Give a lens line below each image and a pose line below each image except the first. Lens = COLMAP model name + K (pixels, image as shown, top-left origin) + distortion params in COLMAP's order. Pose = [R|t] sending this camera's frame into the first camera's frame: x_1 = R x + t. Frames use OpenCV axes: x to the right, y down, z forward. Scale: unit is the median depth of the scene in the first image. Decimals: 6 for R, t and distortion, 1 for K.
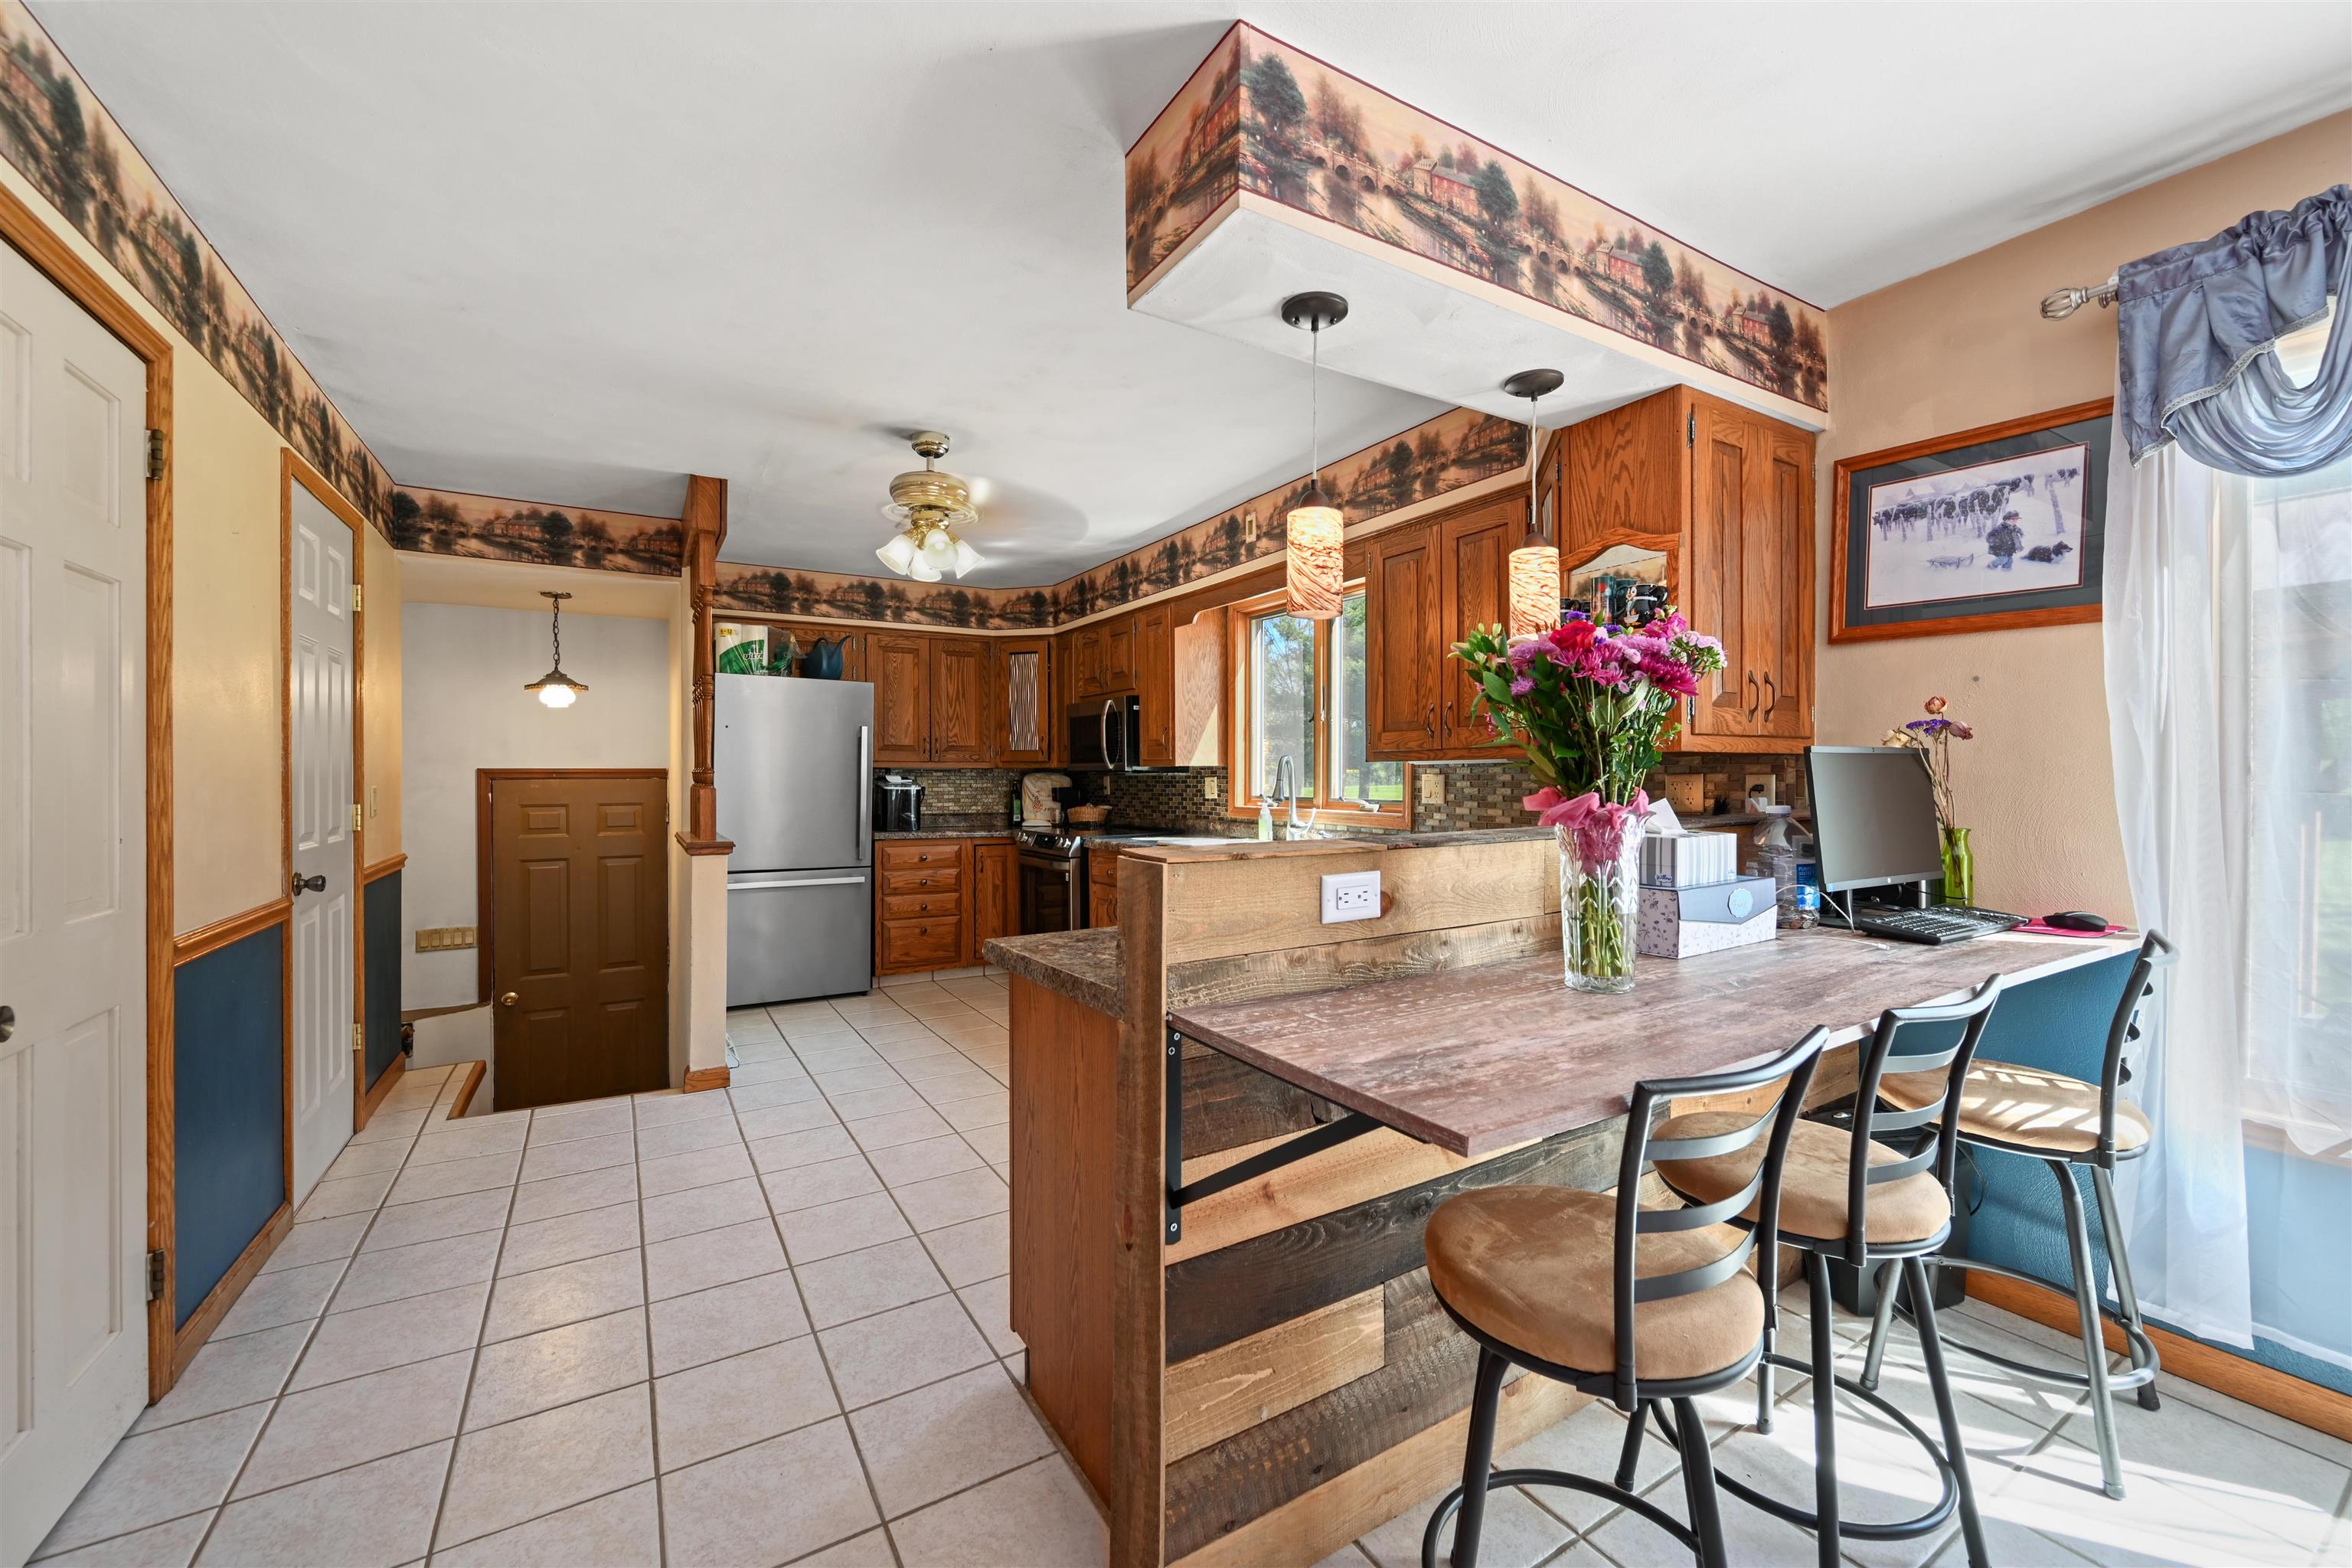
lens RADIAL K [[930.7, 0, 1195.6], [0, 930.7, 775.3], [0, 0, 1]] dist [-0.000667, 0.000541]
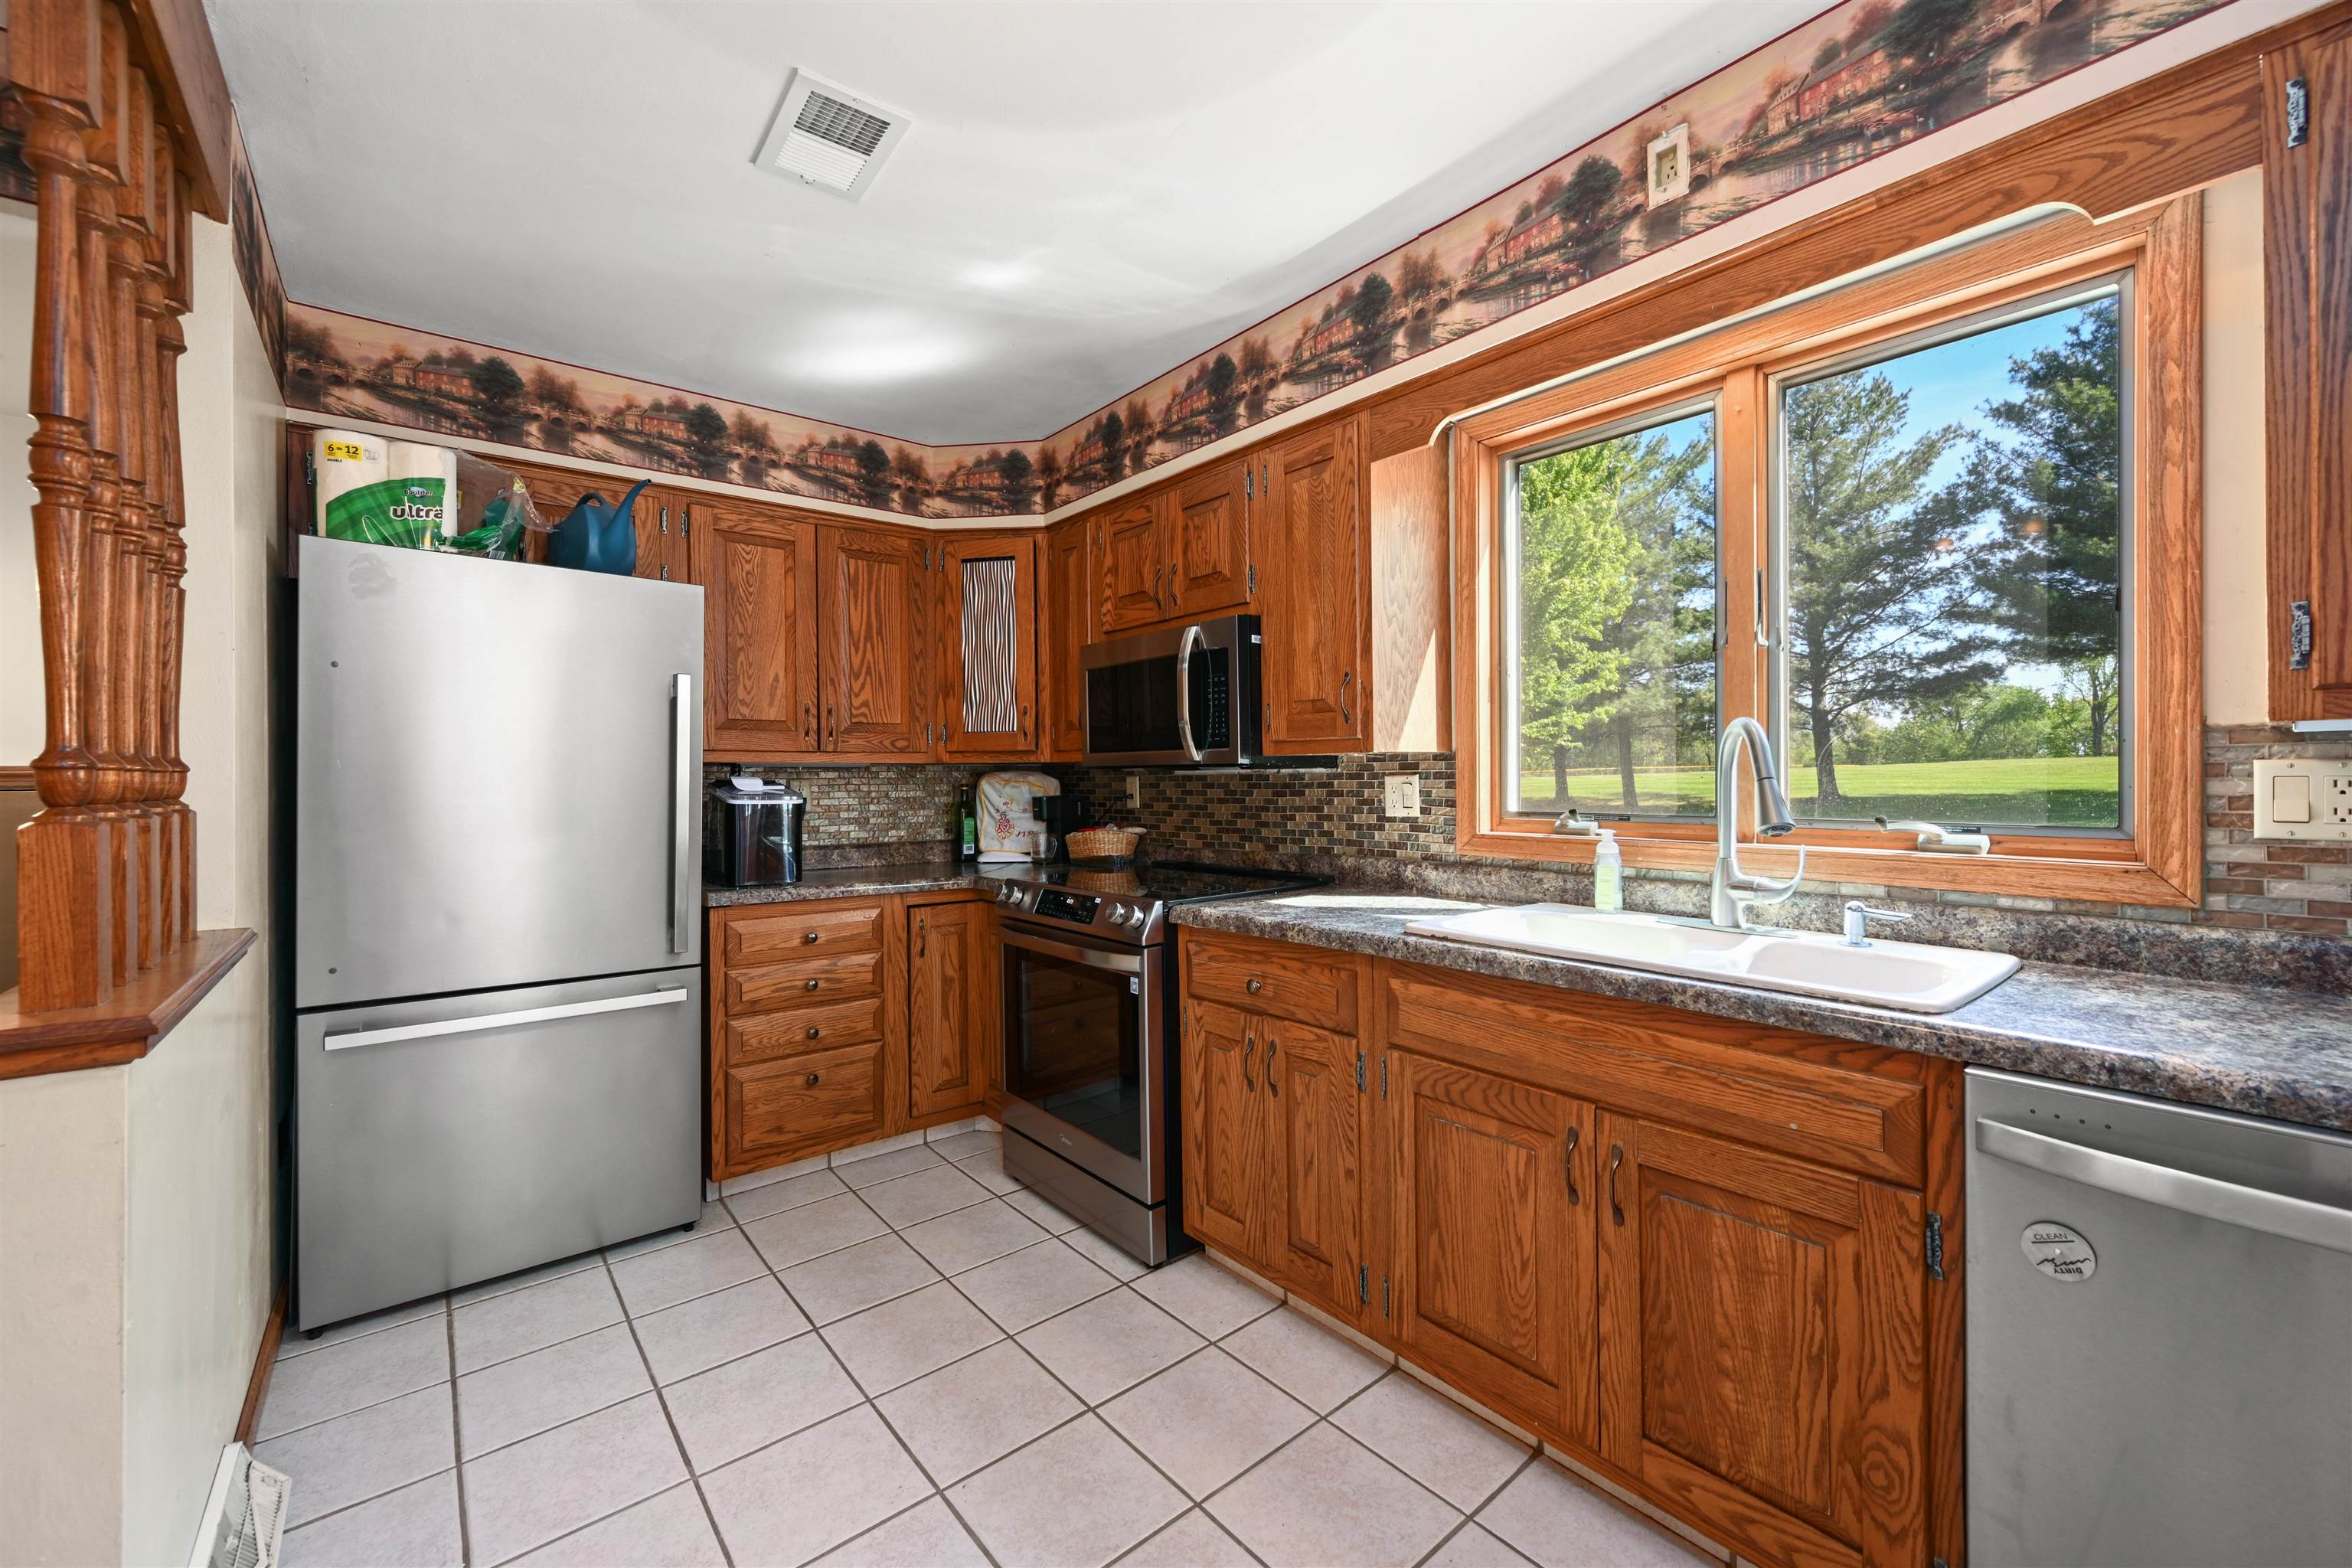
lens RADIAL K [[930.7, 0, 1191.8], [0, 930.7, 776.4], [0, 0, 1]] dist [-0.000667, 0.000541]
pose [[0.990414, -0.007304, 0.137935, -0.169559], [0.007408, 0.999973, -0.000241, 0.001503], [-0.137930, 0.001261, 0.990441, 0.508326]]
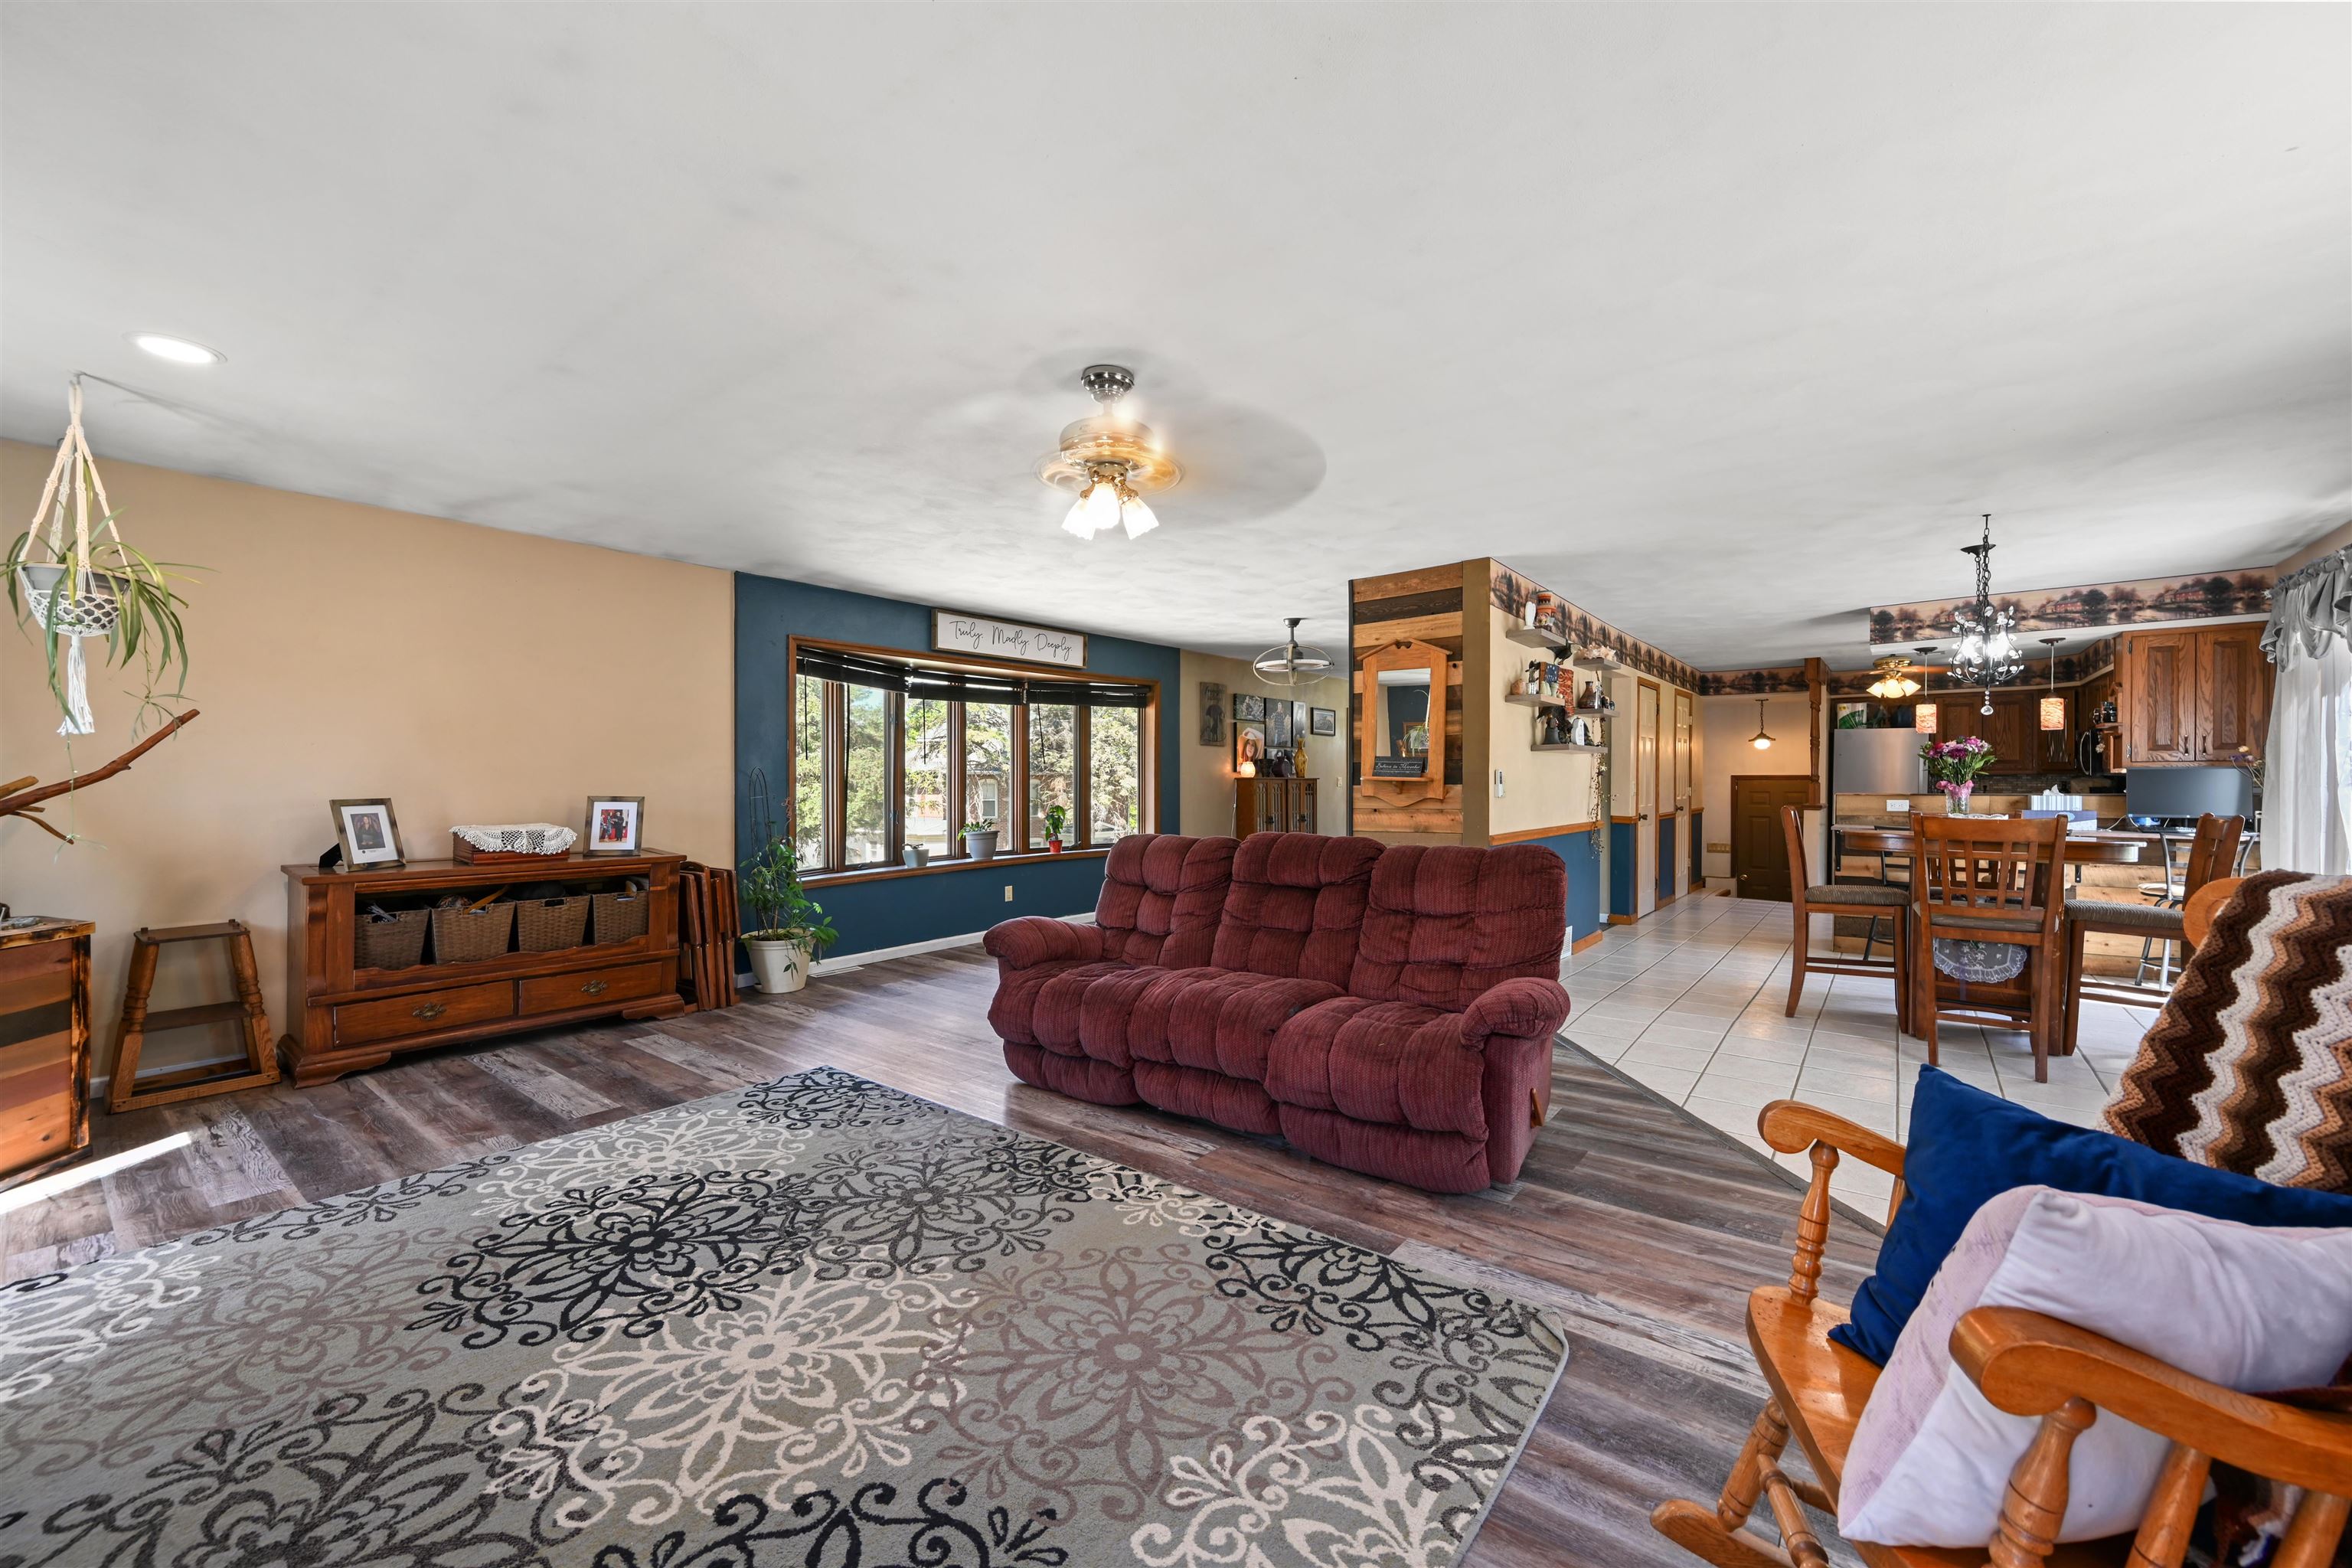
lens RADIAL K [[930.7, 0, 1169.0], [0, 930.7, 785.6], [0, 0, 1]] dist [-0.000667, 0.000541]
pose [[0.336814, 0.008387, -0.941534, 0.921887], [-0.003135, 0.999965, 0.007787, 0.004909], [0.941566, 0.000329, 0.336828, -1.080342]]
